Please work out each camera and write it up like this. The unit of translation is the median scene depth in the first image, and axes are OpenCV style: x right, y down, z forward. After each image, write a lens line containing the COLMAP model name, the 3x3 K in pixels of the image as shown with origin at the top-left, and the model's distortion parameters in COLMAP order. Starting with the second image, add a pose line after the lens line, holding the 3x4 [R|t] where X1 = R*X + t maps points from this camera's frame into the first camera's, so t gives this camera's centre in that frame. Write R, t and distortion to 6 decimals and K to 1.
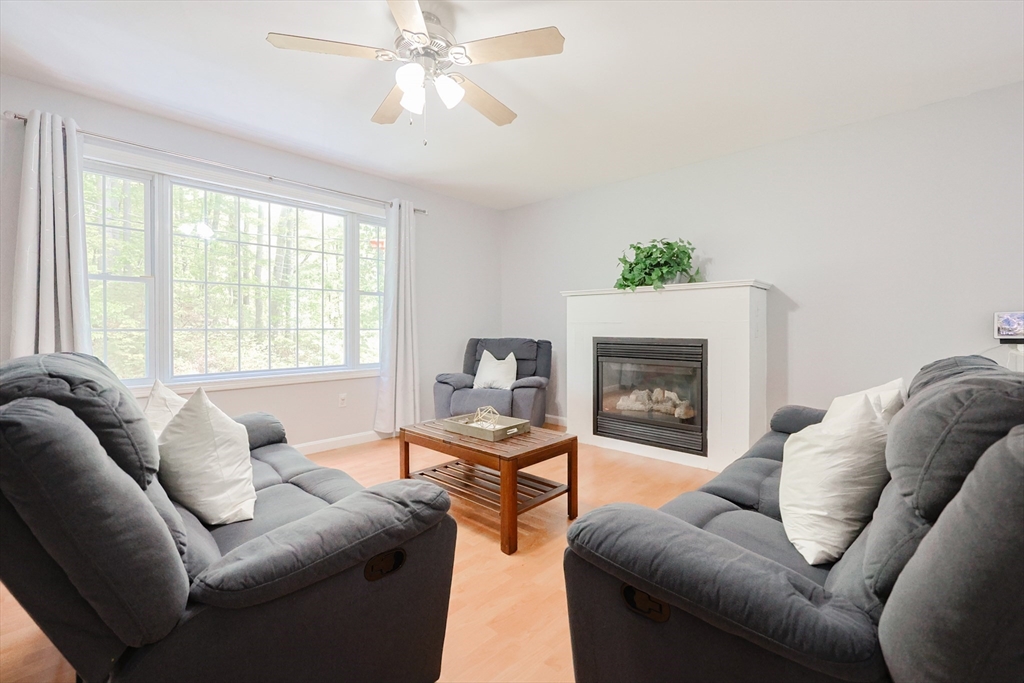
lens RADIAL K [[453.8, 0, 517.8], [0, 453.8, 336.7], [0, 0, 1]] dist [0.000835, -0.000261]
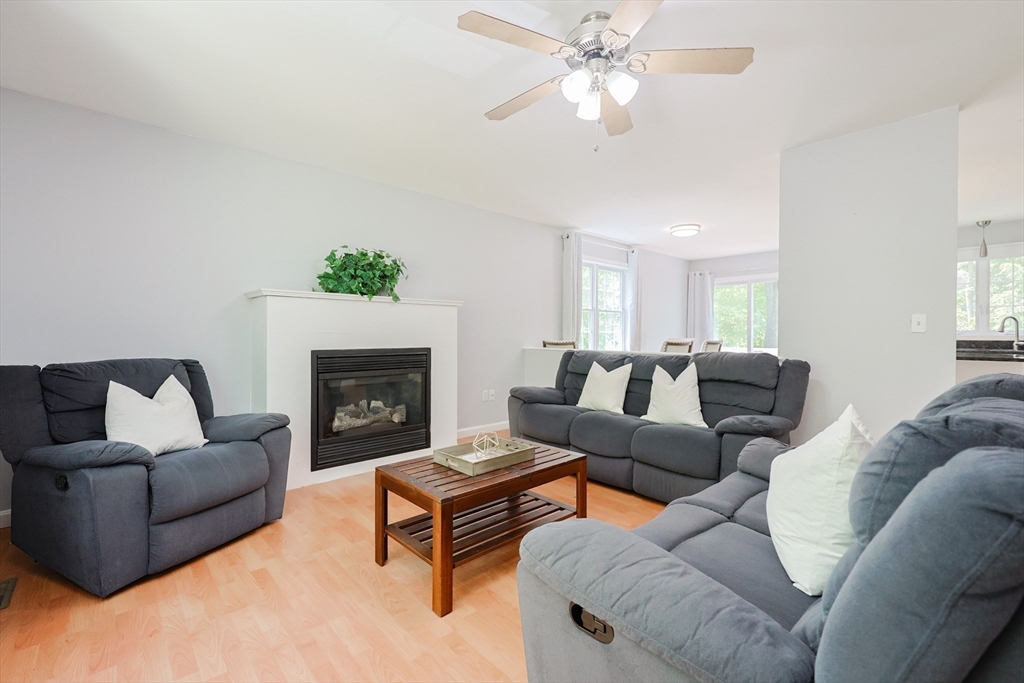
lens RADIAL K [[457.5, 0, 482.7], [0, 457.5, 344.2], [0, 0, 1]] dist [-0.001305, -0.000578]
pose [[0.130184, -0.019011, 0.991308, -0.656833], [0.022694, 0.999611, 0.016190, -0.017263], [-0.991230, 0.020389, 0.130565, 0.635184]]
